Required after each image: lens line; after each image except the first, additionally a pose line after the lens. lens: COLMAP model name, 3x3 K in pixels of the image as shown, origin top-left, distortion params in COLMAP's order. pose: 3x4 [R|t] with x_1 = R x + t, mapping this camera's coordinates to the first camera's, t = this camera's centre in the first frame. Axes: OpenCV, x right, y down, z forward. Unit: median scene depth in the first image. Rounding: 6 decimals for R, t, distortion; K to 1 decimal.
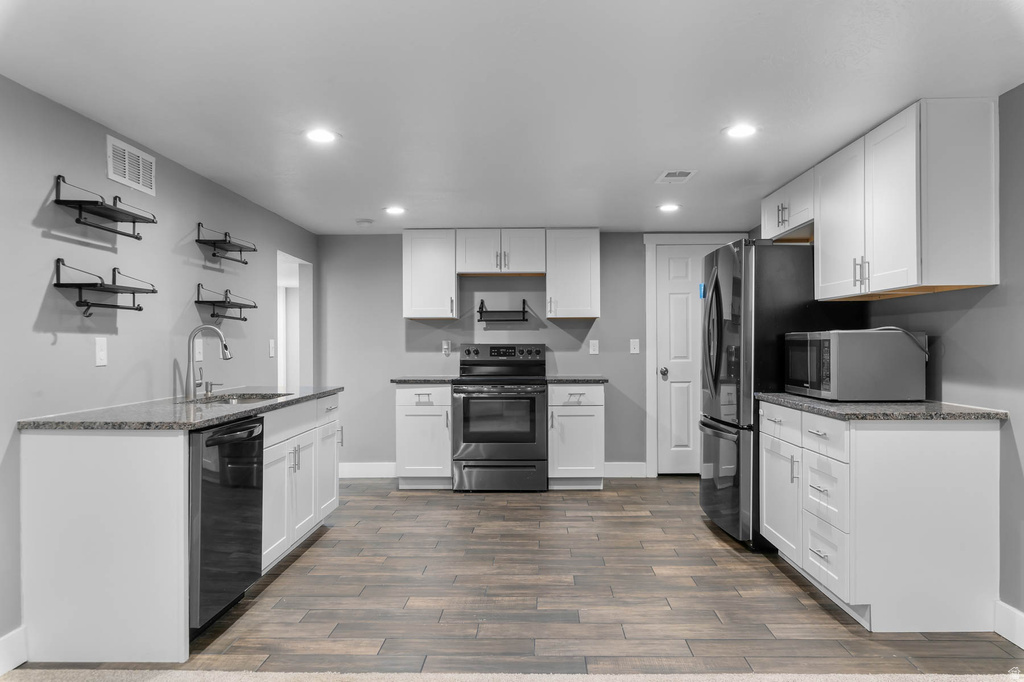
lens RADIAL K [[703.3, 0, 512.0], [0, 703.3, 341.0], [0, 0, 1]] dist [0.001321, 0.001059]
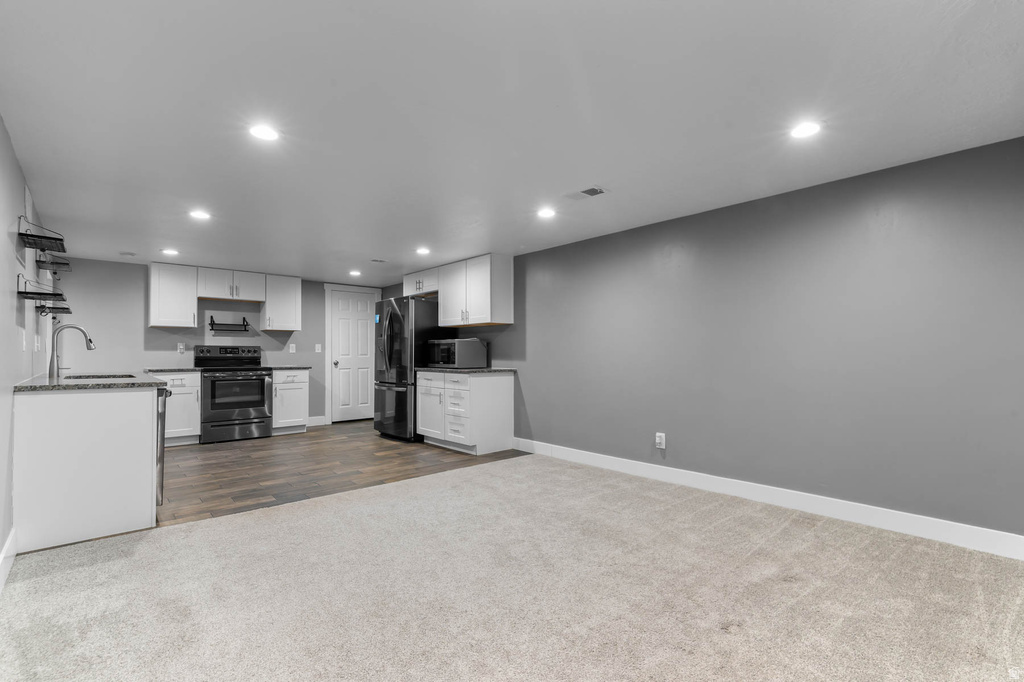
lens RADIAL K [[475.0, 0, 515.7], [0, 475.0, 343.5], [0, 0, 1]] dist [-0.000830, -0.000090]
pose [[0.737348, 0.019104, 0.675243, -0.277708], [-0.006689, 0.999758, -0.020981, 0.018614], [-0.675480, 0.010953, 0.737296, -0.190754]]
